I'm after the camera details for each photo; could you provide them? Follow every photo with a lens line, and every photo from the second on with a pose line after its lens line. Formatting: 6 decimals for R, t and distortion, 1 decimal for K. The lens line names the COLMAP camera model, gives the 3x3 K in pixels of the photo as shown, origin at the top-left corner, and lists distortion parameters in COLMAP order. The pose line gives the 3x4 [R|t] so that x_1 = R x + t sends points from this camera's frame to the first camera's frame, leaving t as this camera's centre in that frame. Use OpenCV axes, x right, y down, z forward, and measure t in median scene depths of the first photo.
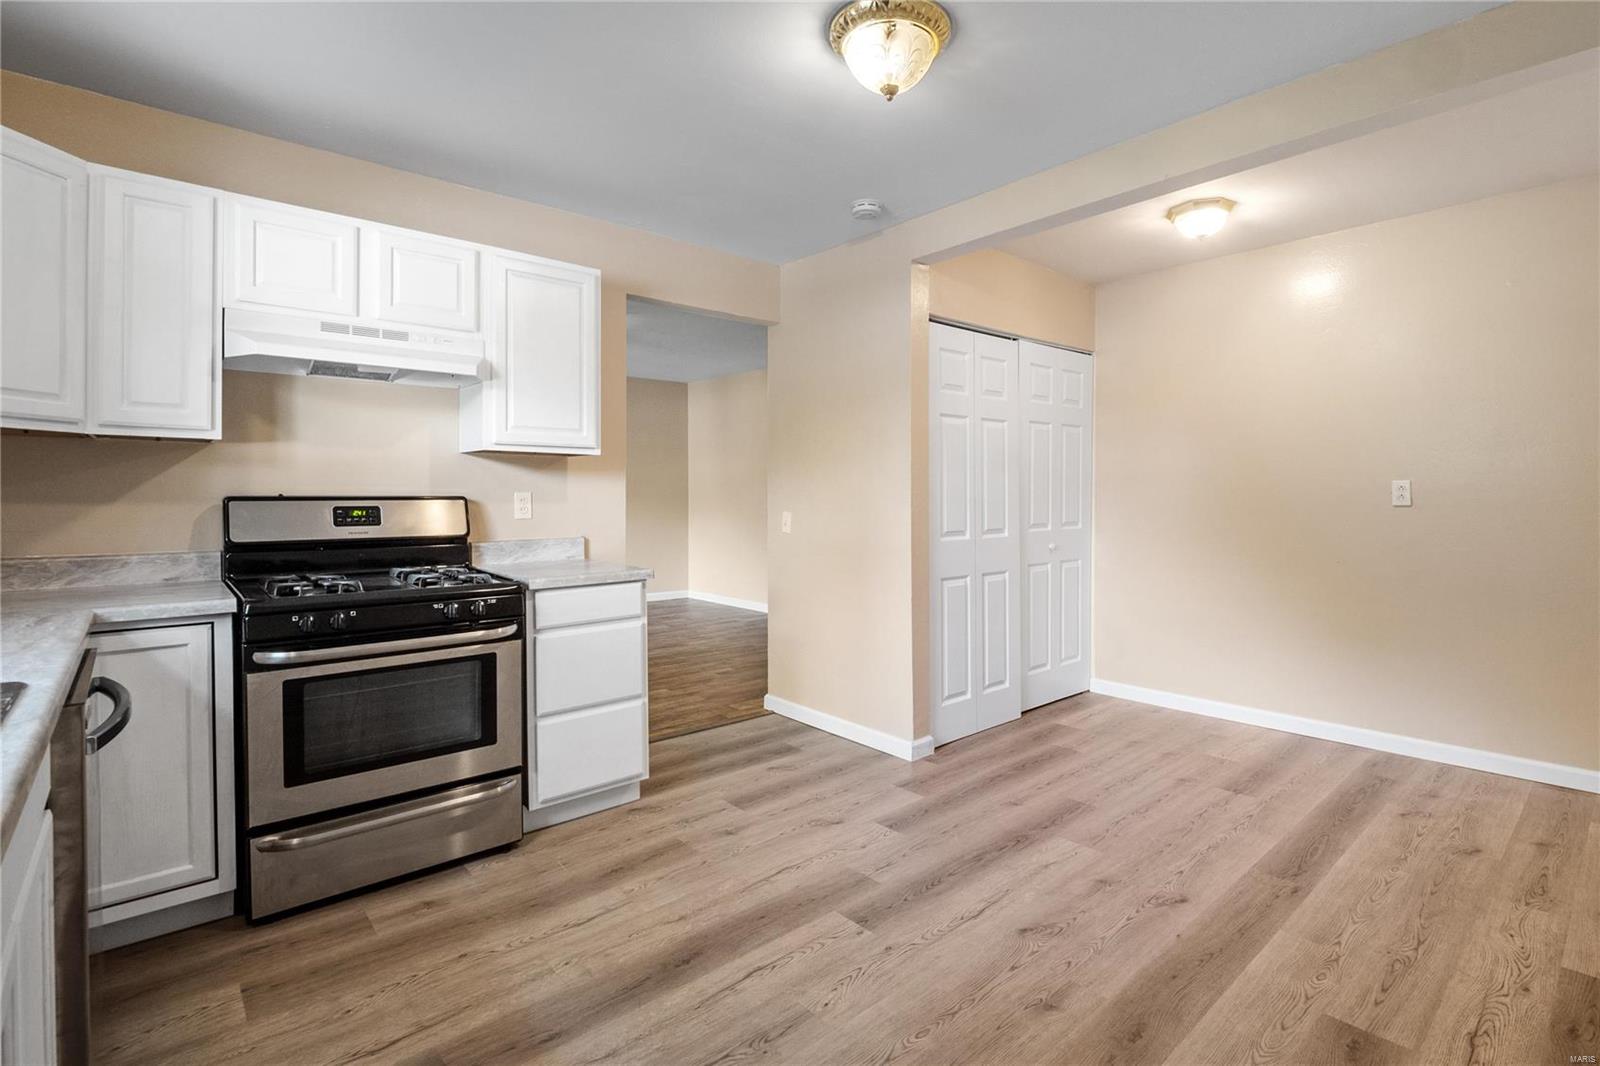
lens RADIAL K [[763.6, 0, 834.1], [0, 763.6, 491.9], [0, 0, 1]] dist [-0.013521, -0.000230]
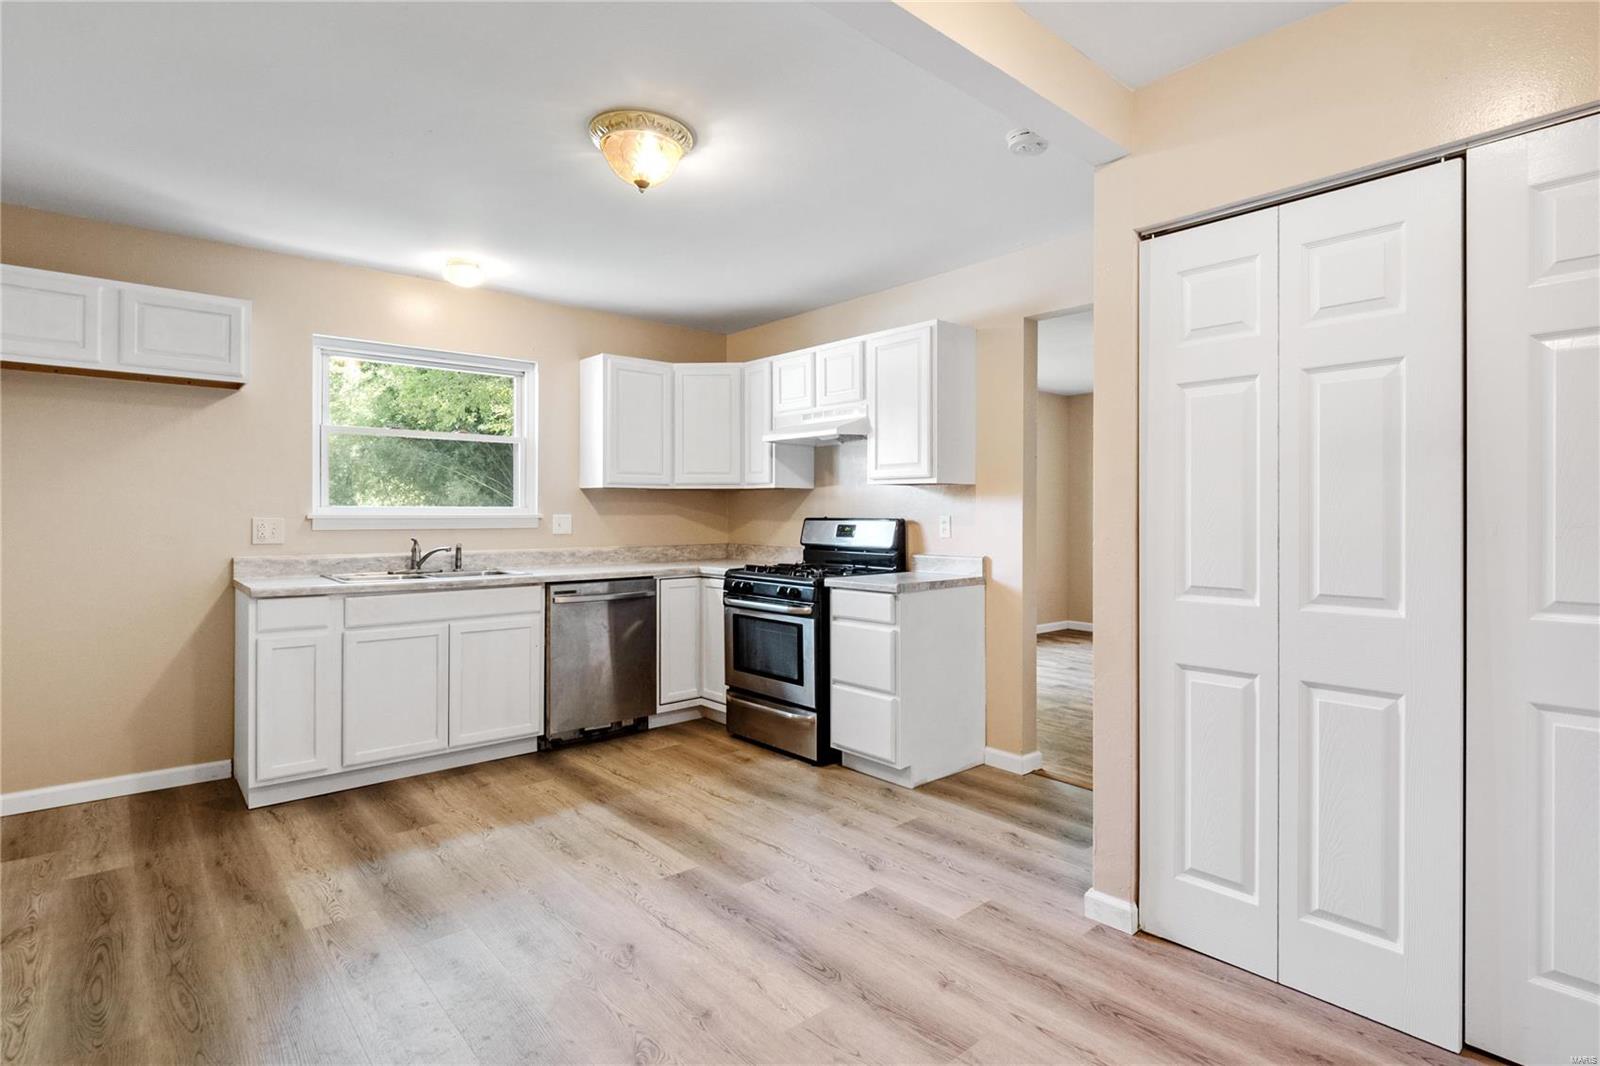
lens RADIAL K [[797.8, 0, 833.5], [0, 797.8, 516.0], [0, 0, 1]] dist [-0.004672, -0.000538]
pose [[0.000619, 0.004211, -0.999991, 1.038685], [0.003657, 0.999984, 0.004213, -0.005671], [0.999993, -0.003660, 0.000603, 1.001384]]
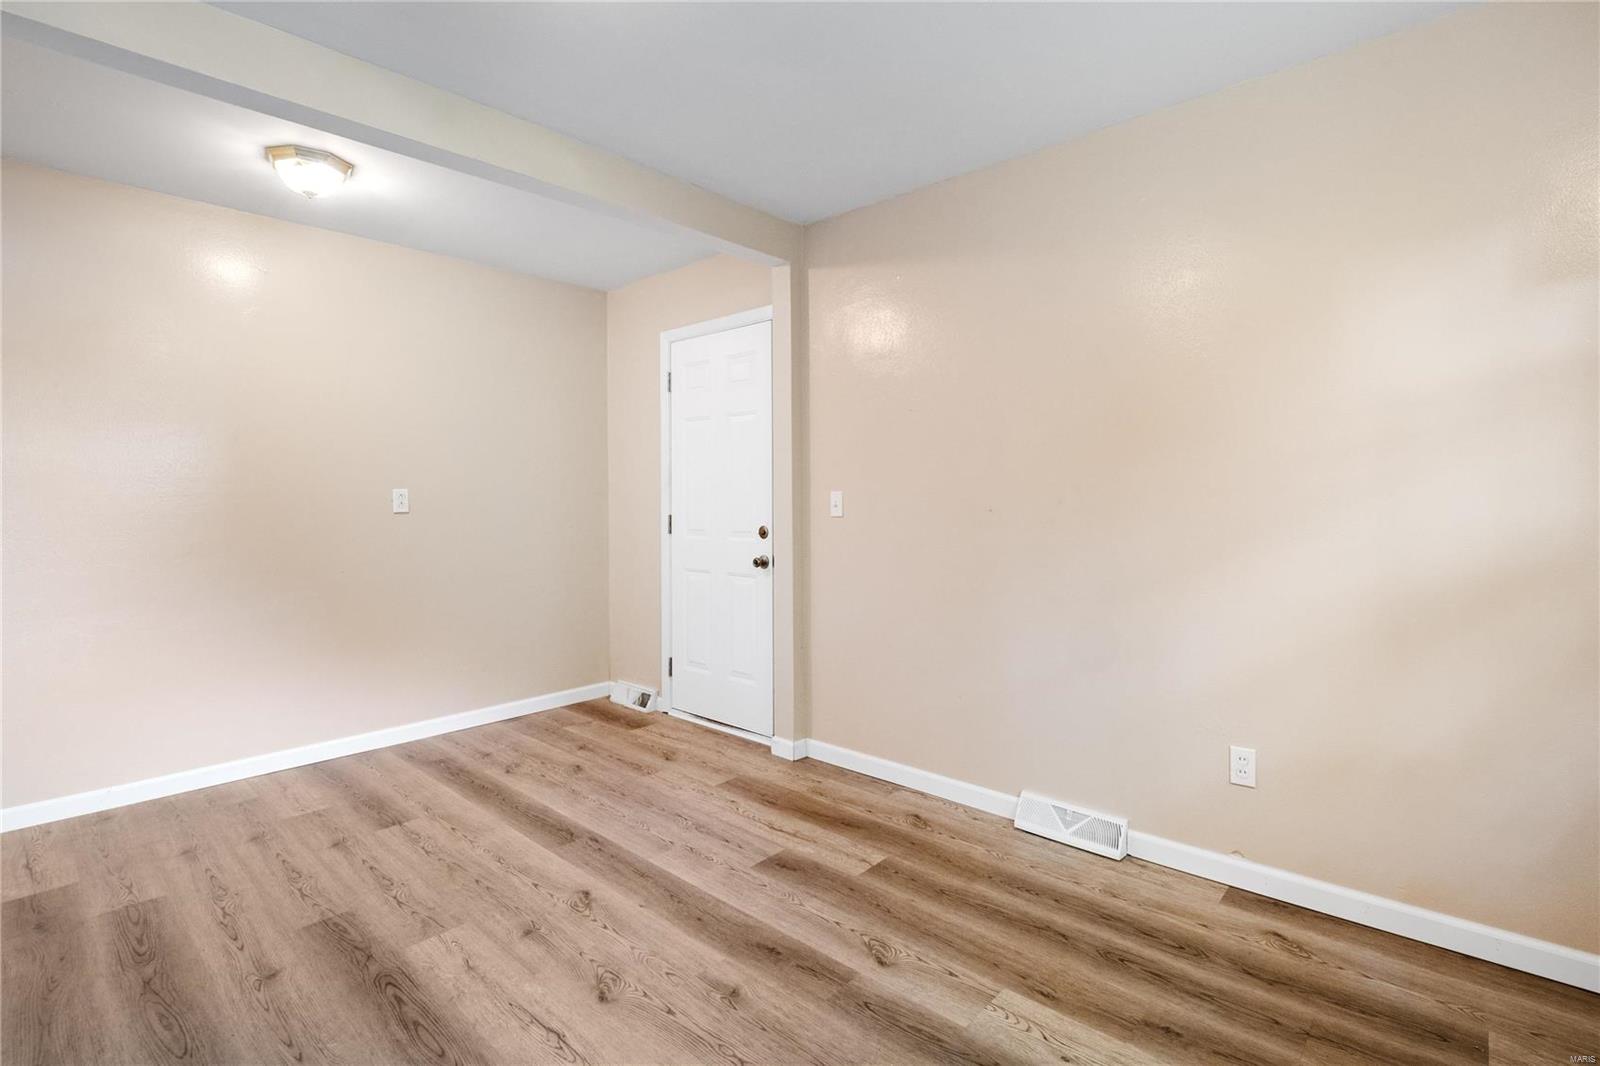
lens RADIAL K [[763.6, 0, 834.1], [0, 763.6, 491.9], [0, 0, 1]] dist [-0.013521, -0.000230]
pose [[-0.107326, 0.008048, 0.994191, -0.514009], [0.005002, 0.999959, -0.007554, 0.000197], [-0.994211, 0.004163, -0.107362, 0.648723]]
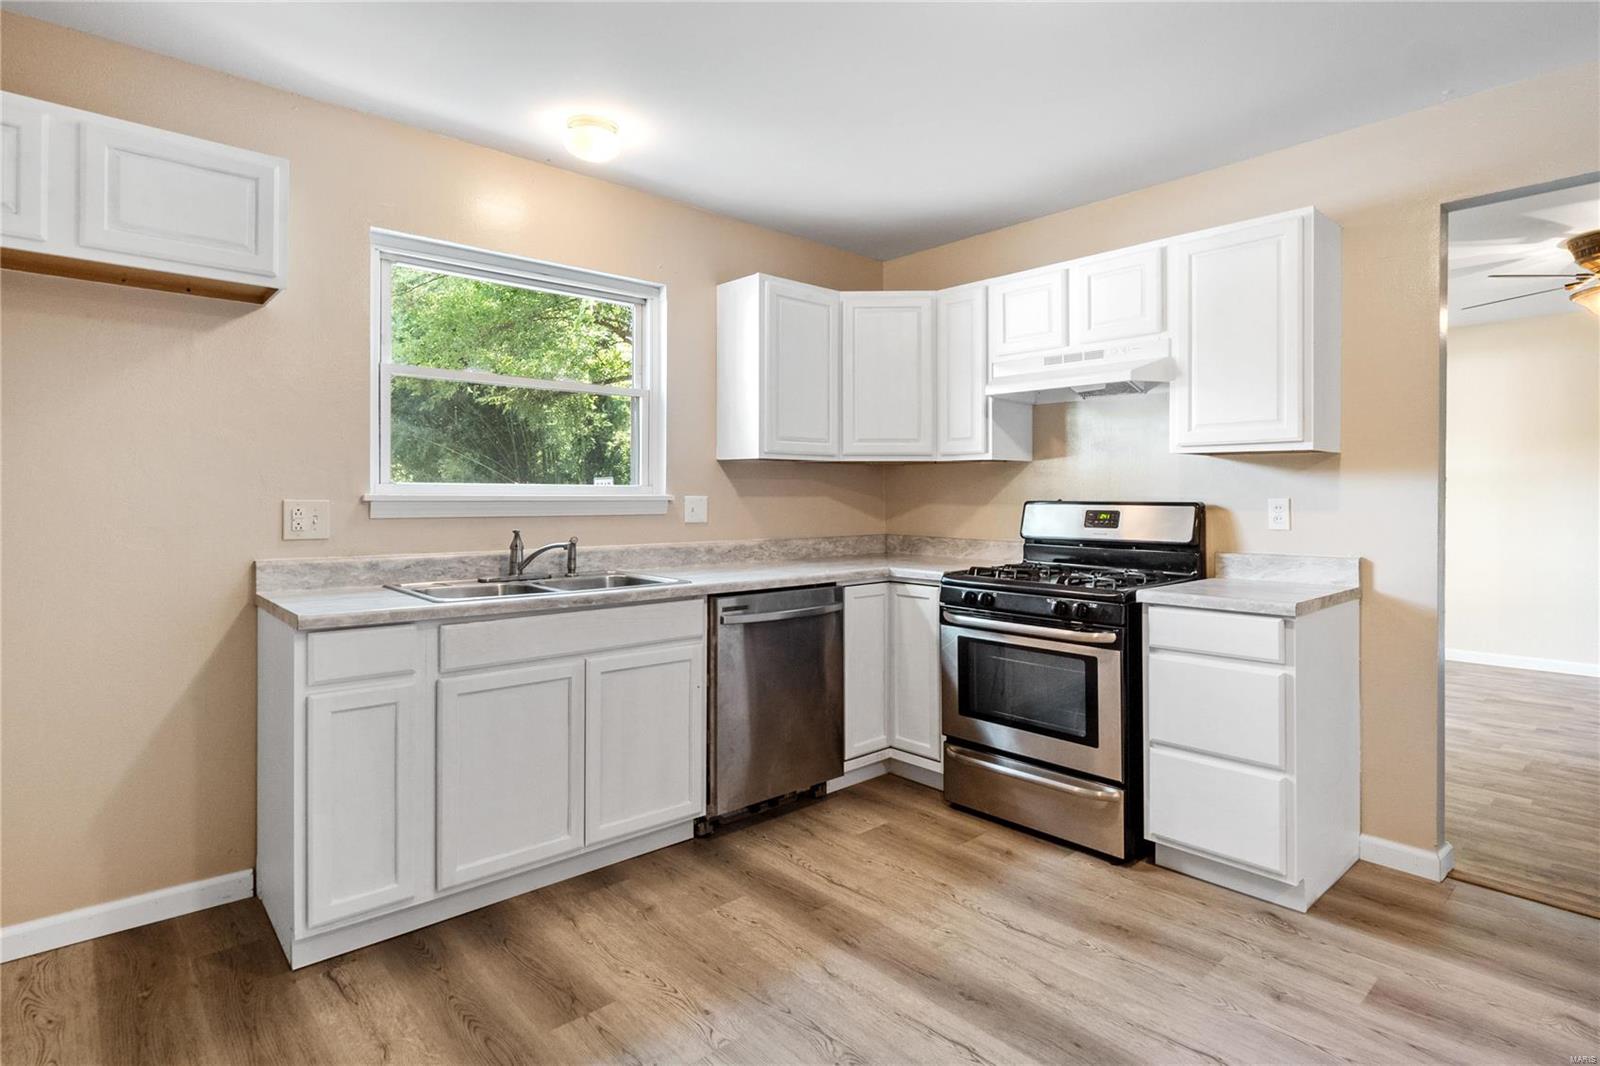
lens RADIAL K [[826.3, 0, 839.1], [0, 826.3, 501.3], [0, 0, 1]] dist [-0.001484, 0.000449]
pose [[0.018779, 0.007778, -0.999793, 0.605036], [0.001946, 0.999968, 0.007816, -0.004803], [0.999822, -0.002093, 0.018763, 0.603506]]
